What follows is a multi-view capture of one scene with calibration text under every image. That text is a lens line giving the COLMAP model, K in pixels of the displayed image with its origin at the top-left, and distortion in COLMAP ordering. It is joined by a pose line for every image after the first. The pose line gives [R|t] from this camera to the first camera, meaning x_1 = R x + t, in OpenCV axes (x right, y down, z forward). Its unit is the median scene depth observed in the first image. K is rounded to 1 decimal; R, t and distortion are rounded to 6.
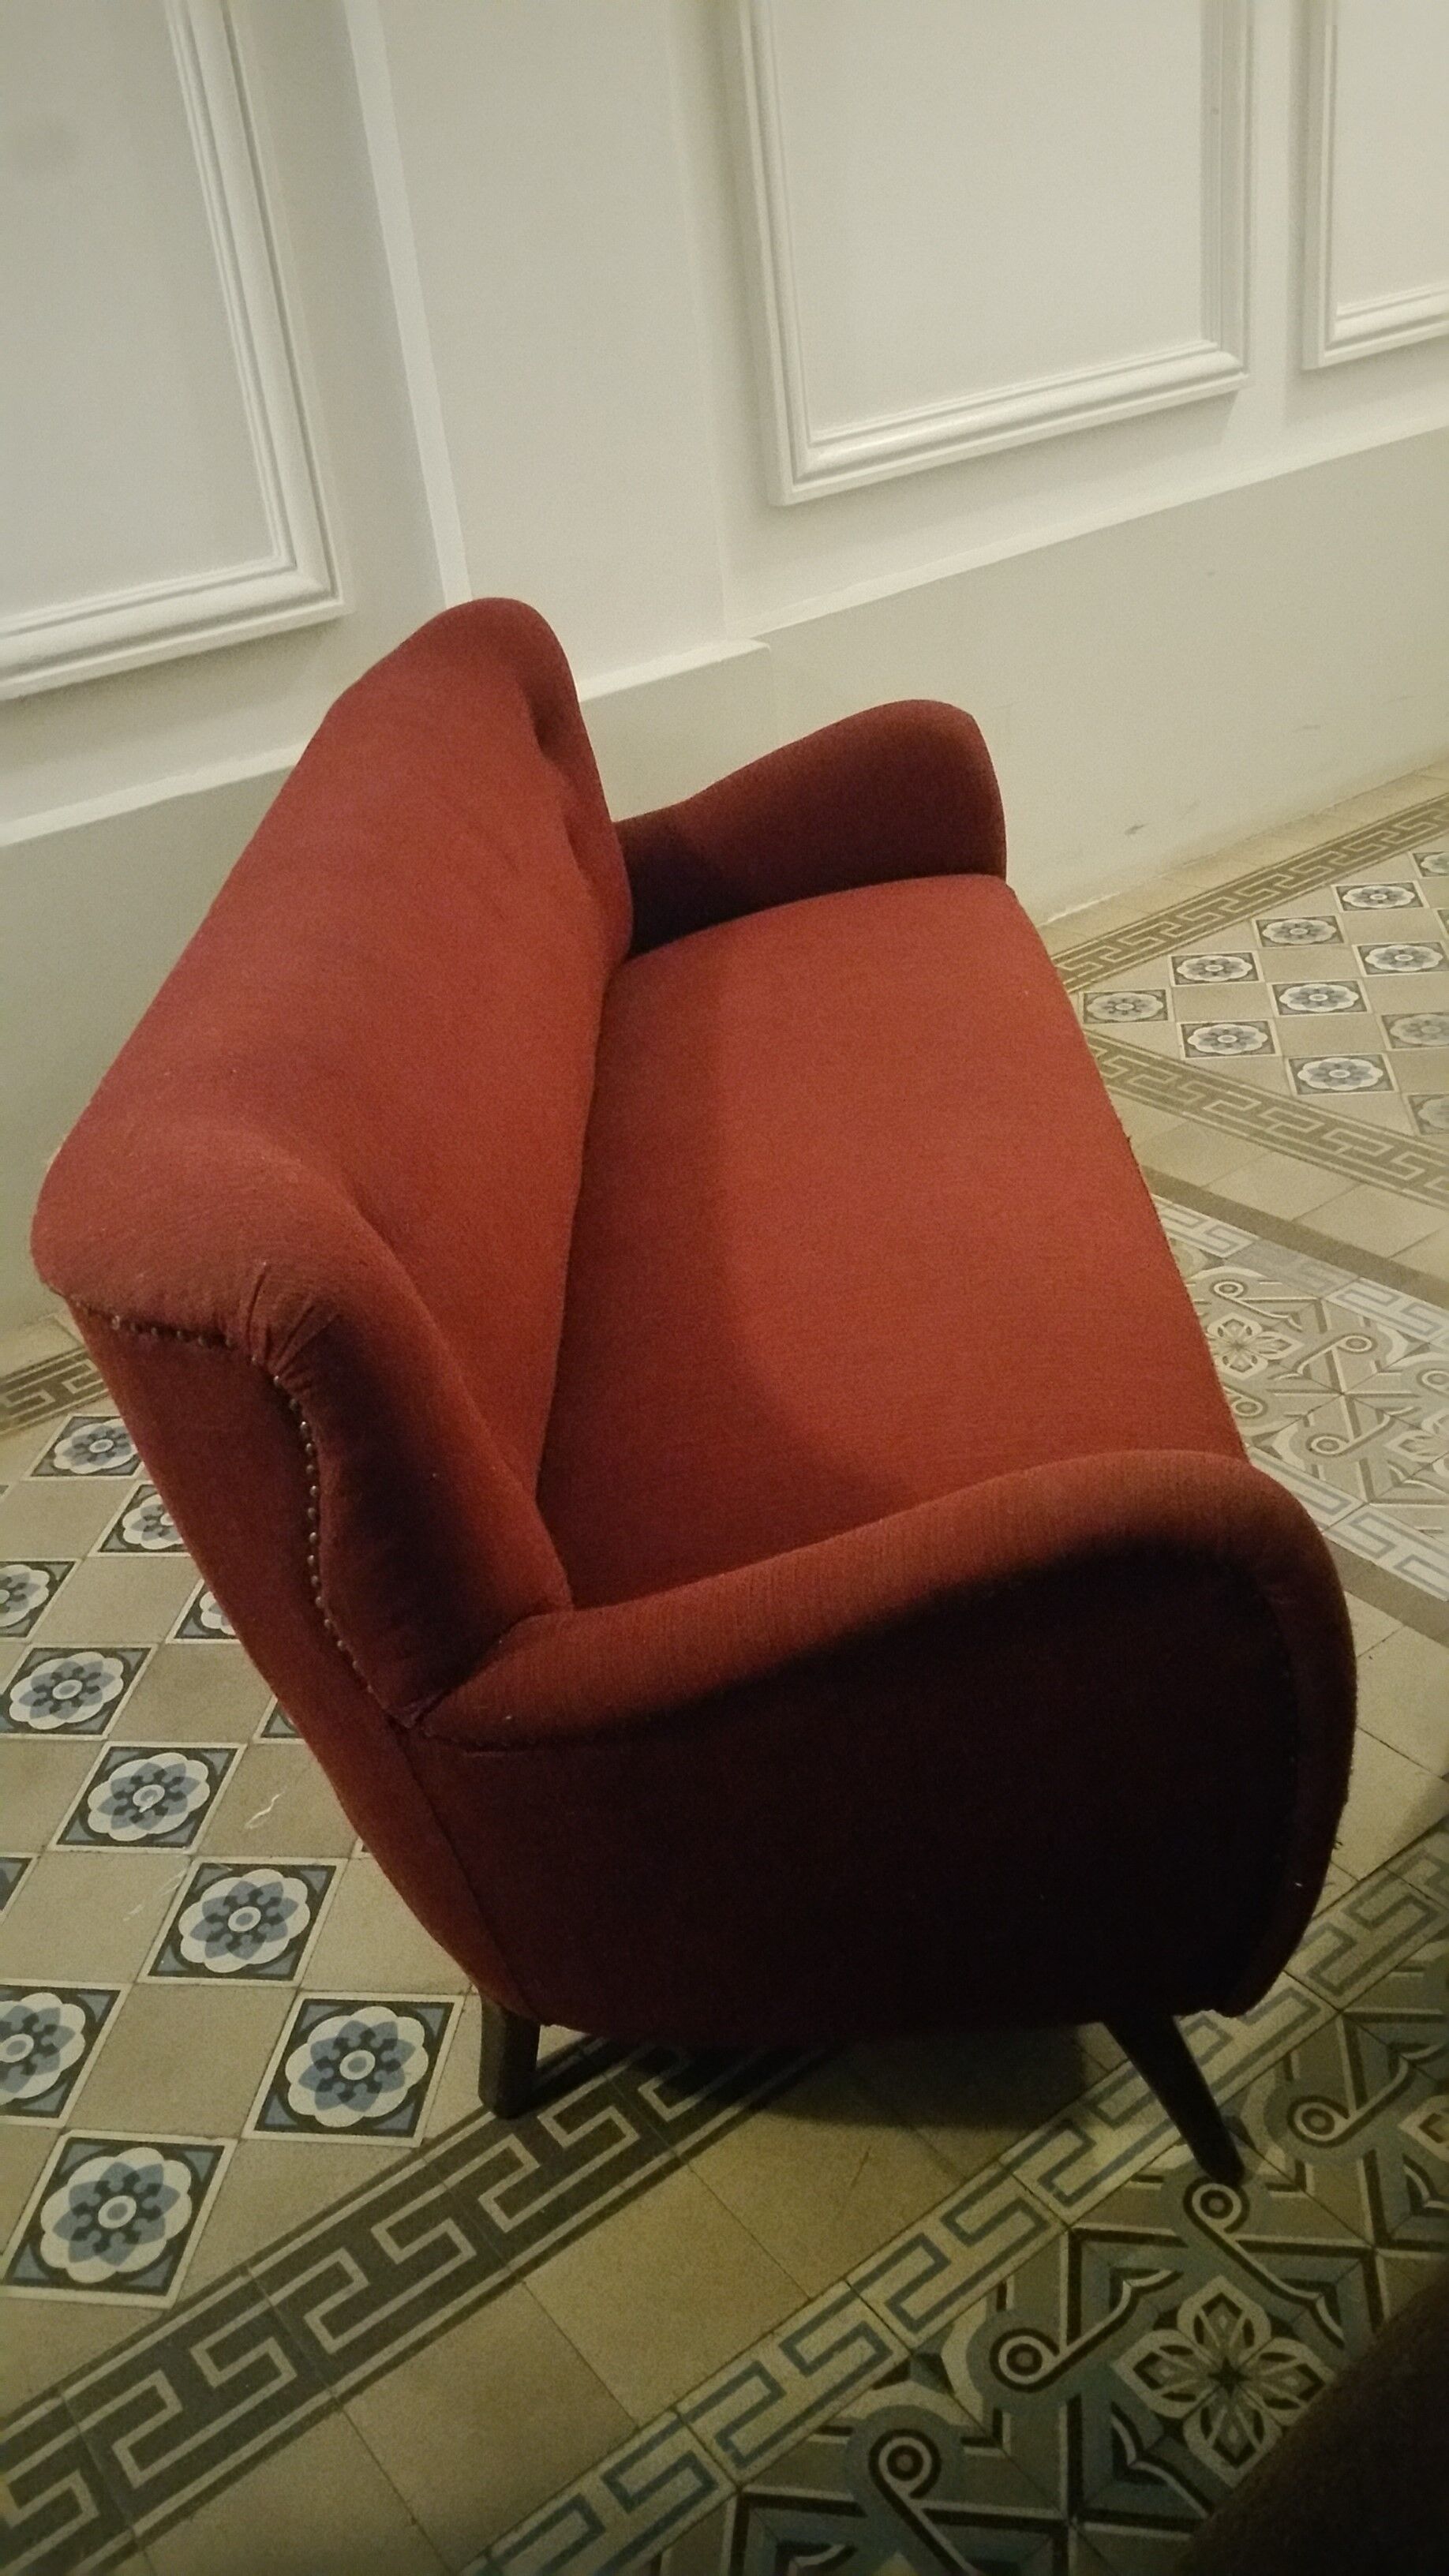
lens RADIAL K [[2155.2, 0, 671.1], [0, 2155.2, 1342.4], [0, 0, 1]] dist [0.098578, -0.241663]
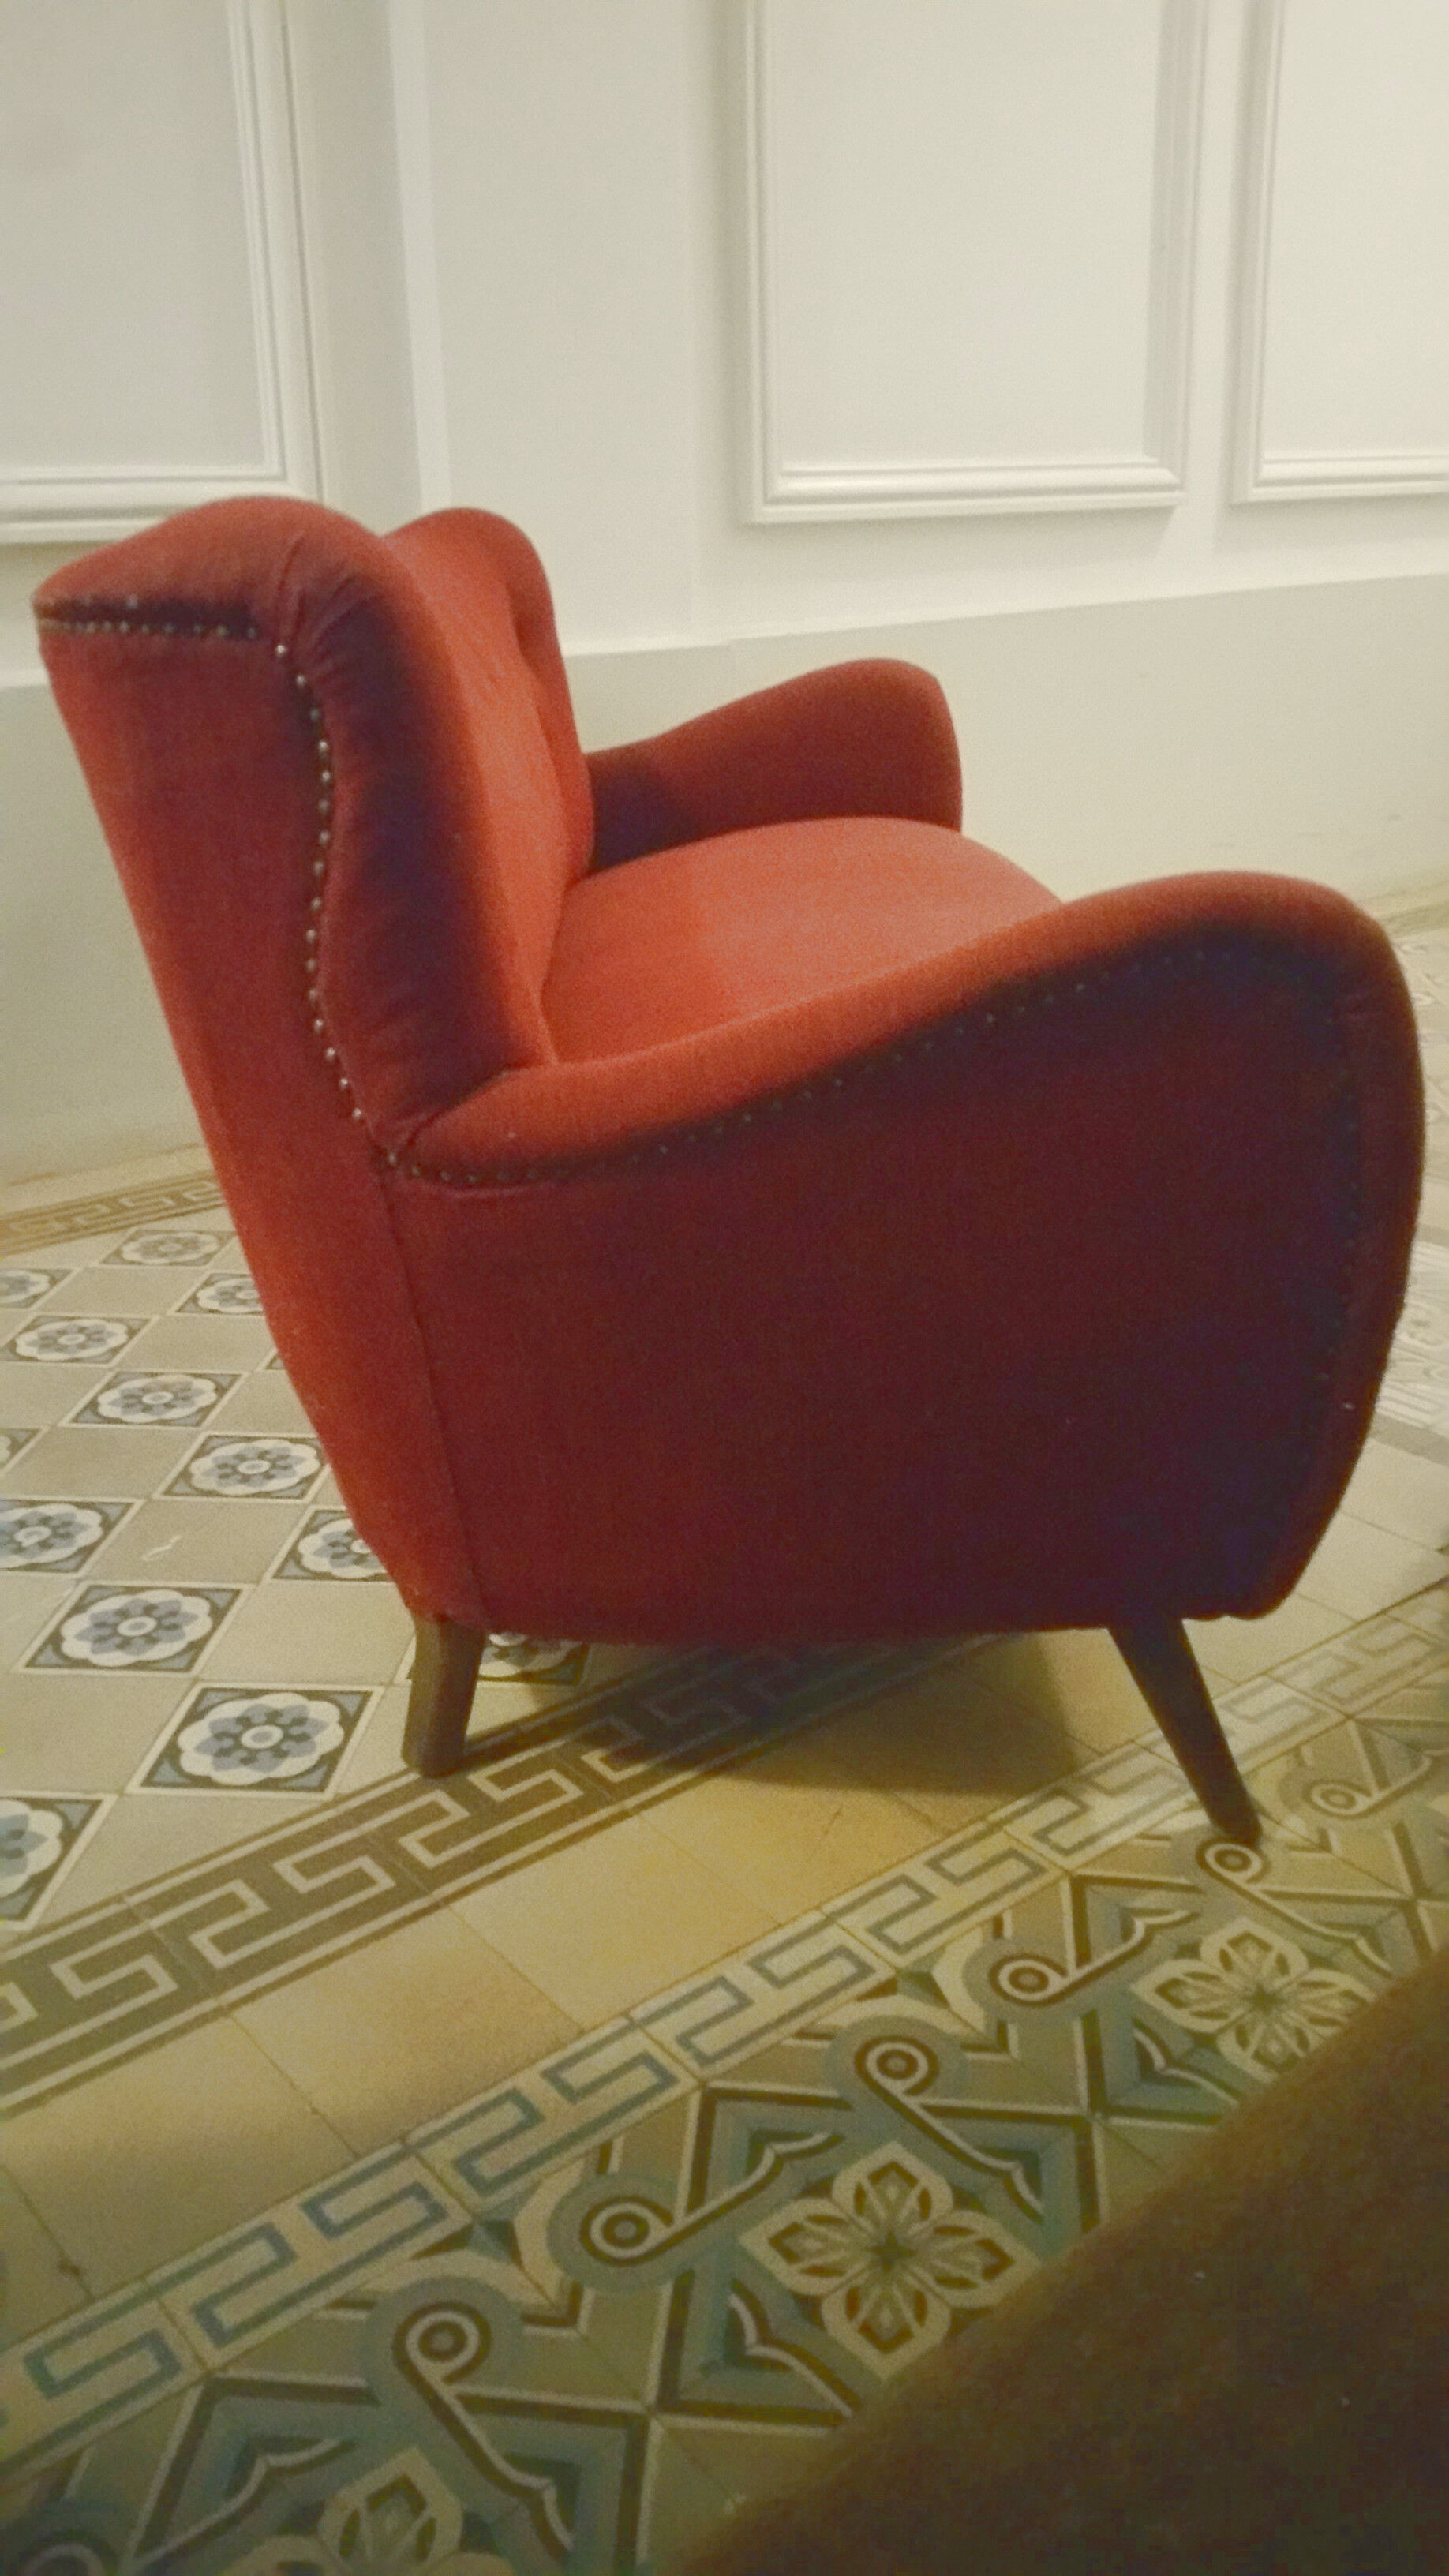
lens RADIAL K [[2155.2, 0, 683.8], [0, 2155.2, 1270.2], [0, 0, 1]] dist [0.098578, -0.241663]
pose [[0.995426, 0.070608, 0.064363, -0.036584], [-0.057626, 0.981046, -0.185006, 0.253341], [-0.076206, 0.180451, 0.980628, 0.072985]]
